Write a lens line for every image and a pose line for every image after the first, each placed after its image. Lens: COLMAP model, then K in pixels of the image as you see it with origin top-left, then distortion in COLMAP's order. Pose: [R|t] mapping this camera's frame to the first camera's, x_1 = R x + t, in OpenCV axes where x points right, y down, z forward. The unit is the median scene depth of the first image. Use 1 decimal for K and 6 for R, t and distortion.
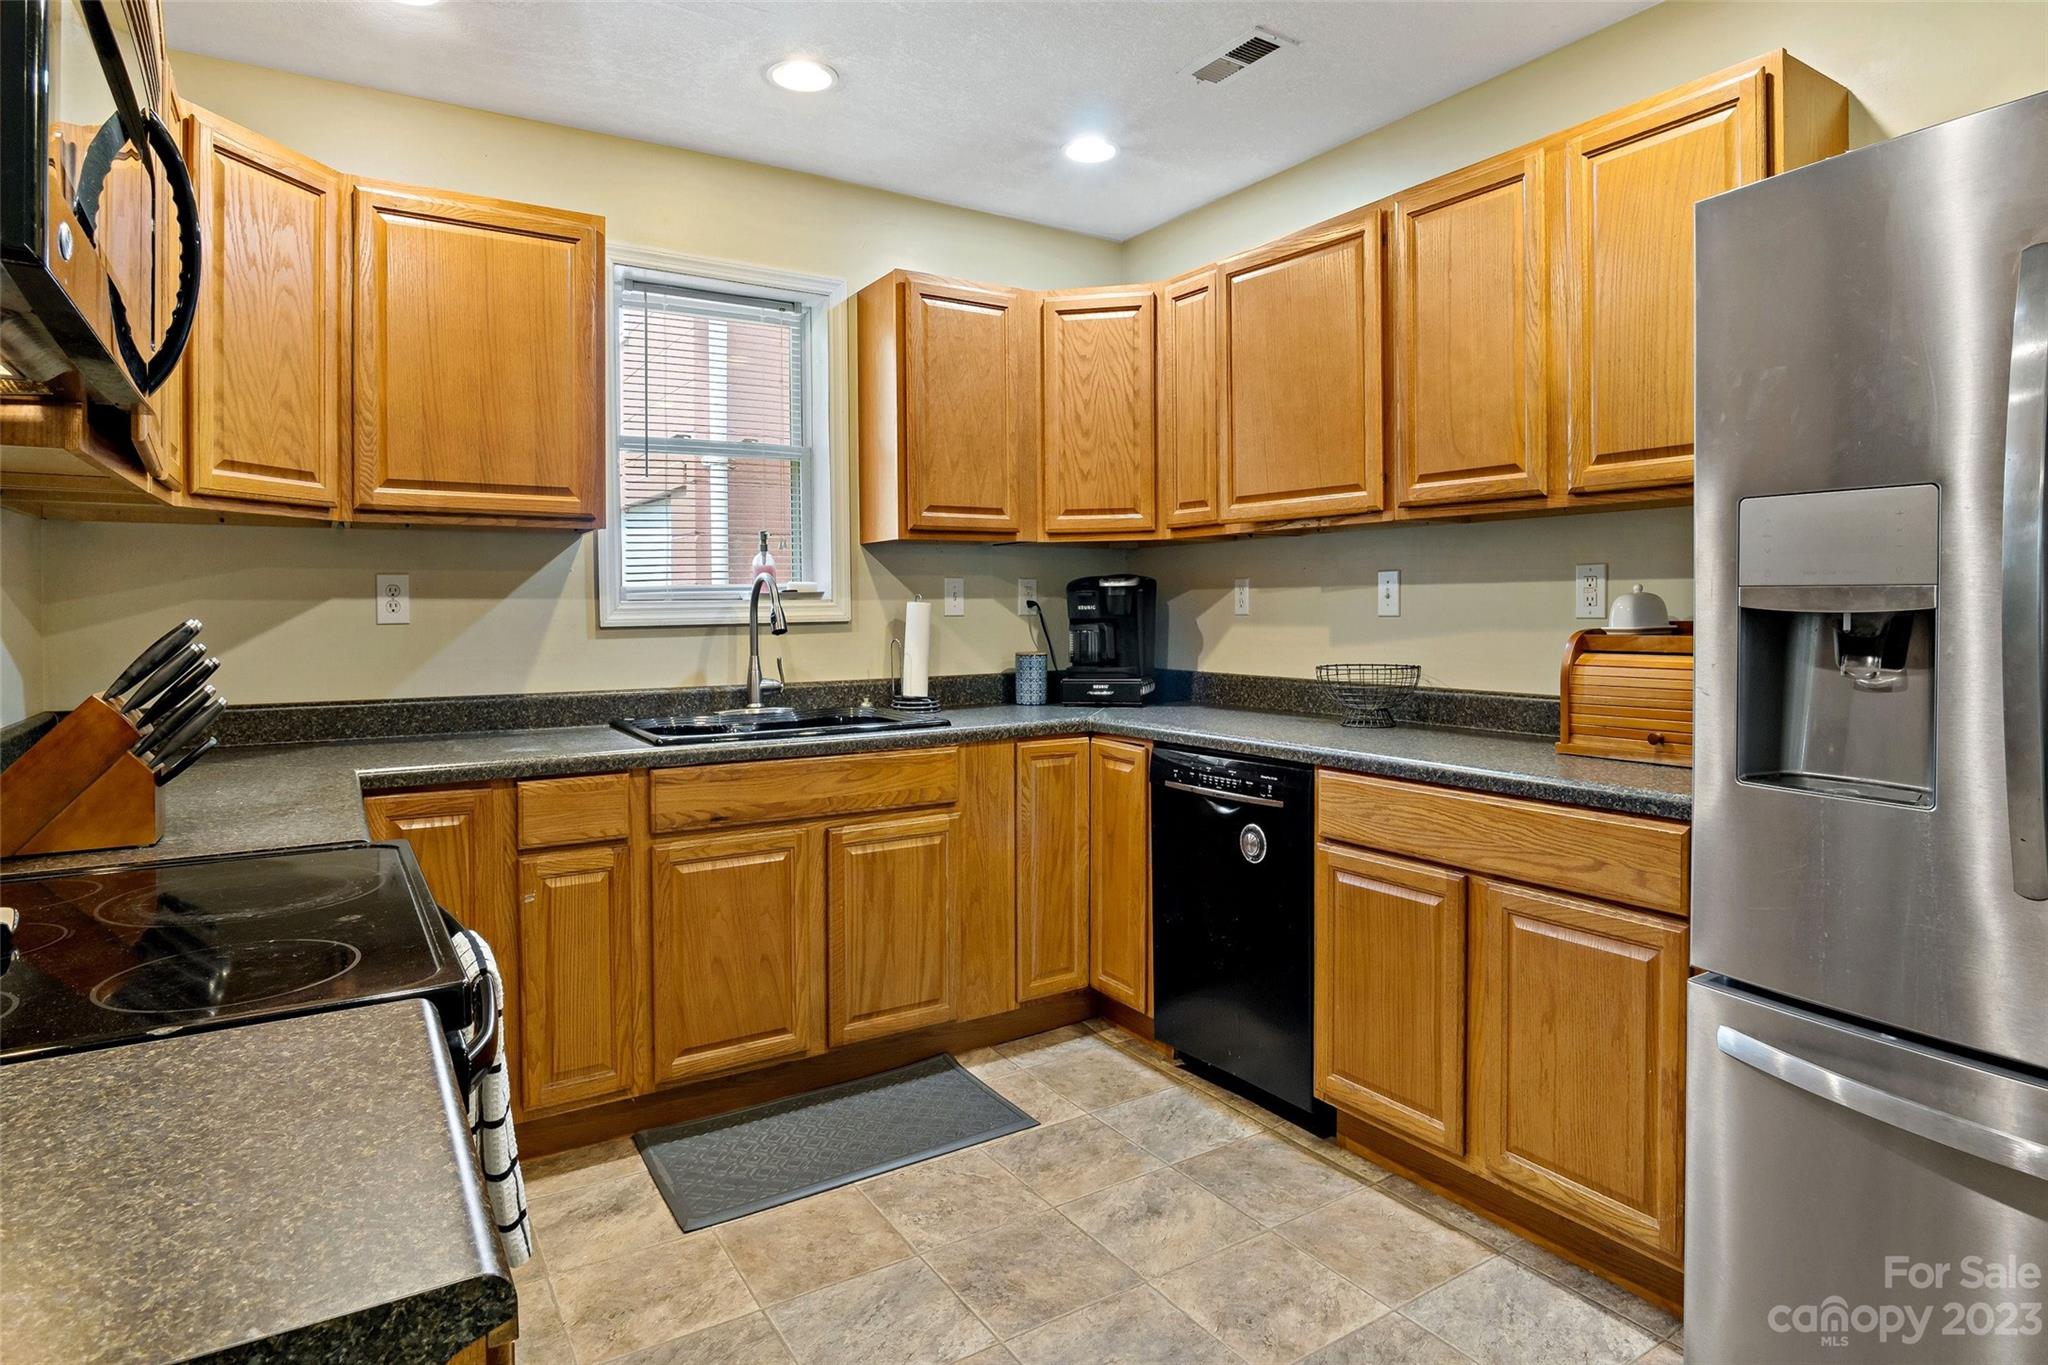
lens RADIAL K [[1118.7, 0, 1028.1], [0, 1118.7, 615.6], [0, 0, 1]] dist [-0.032354, 0.001973]
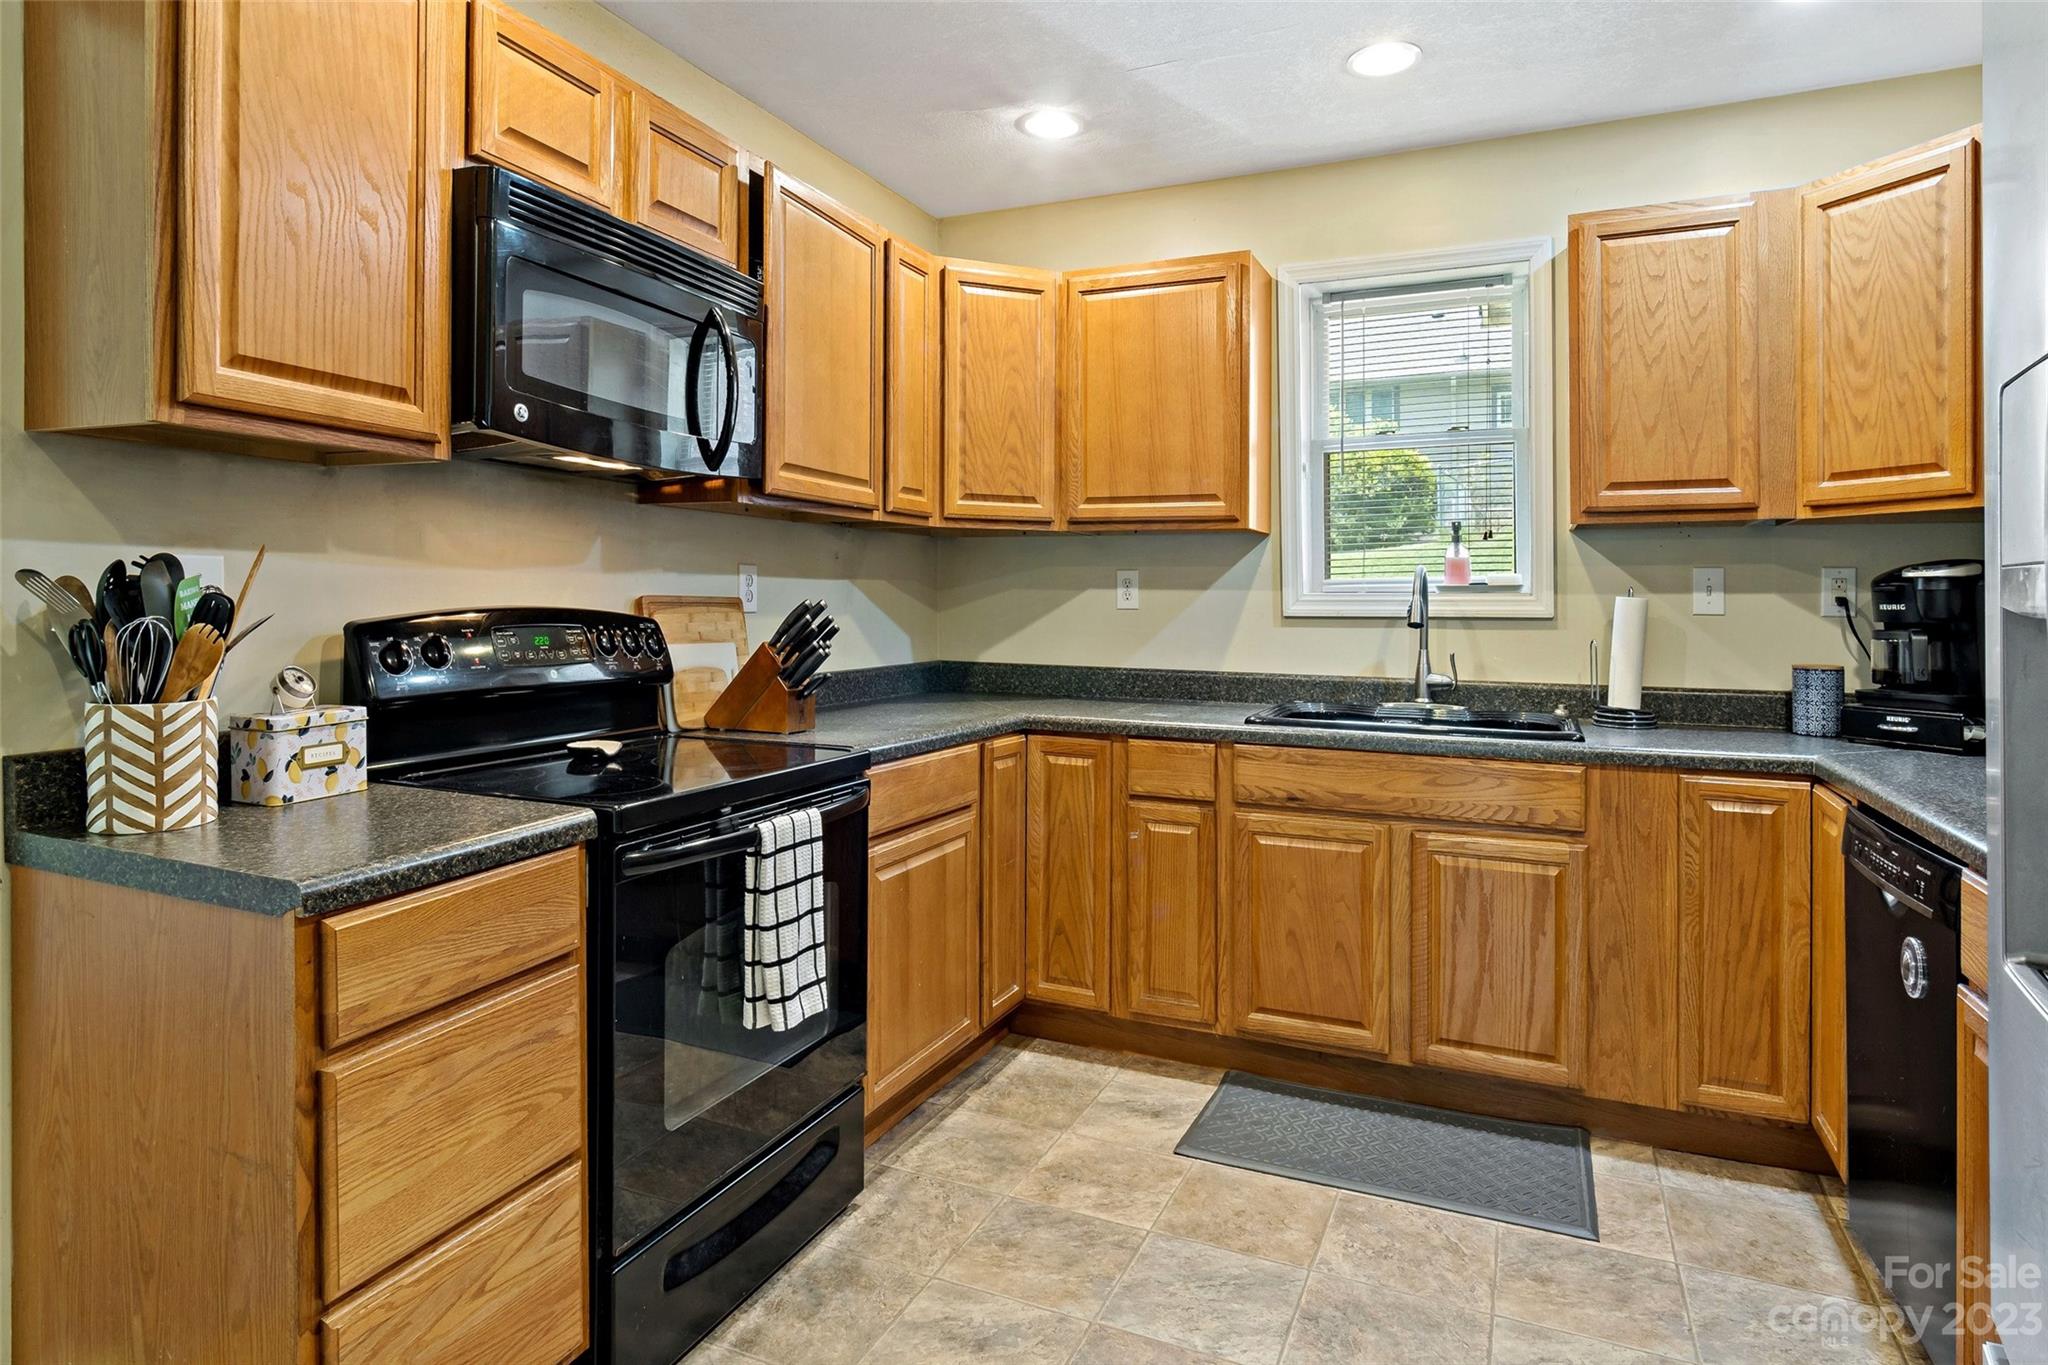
lens RADIAL K [[1117.3, 0, 1023.2], [0, 1117.3, 602.6], [0, 0, 1]] dist [-0.006650, 0.001654]
pose [[0.550626, 0.013744, -0.834639, 0.420171], [-0.019509, 0.999803, 0.003593, -0.002280], [0.834524, 0.014305, 0.550785, 0.183295]]
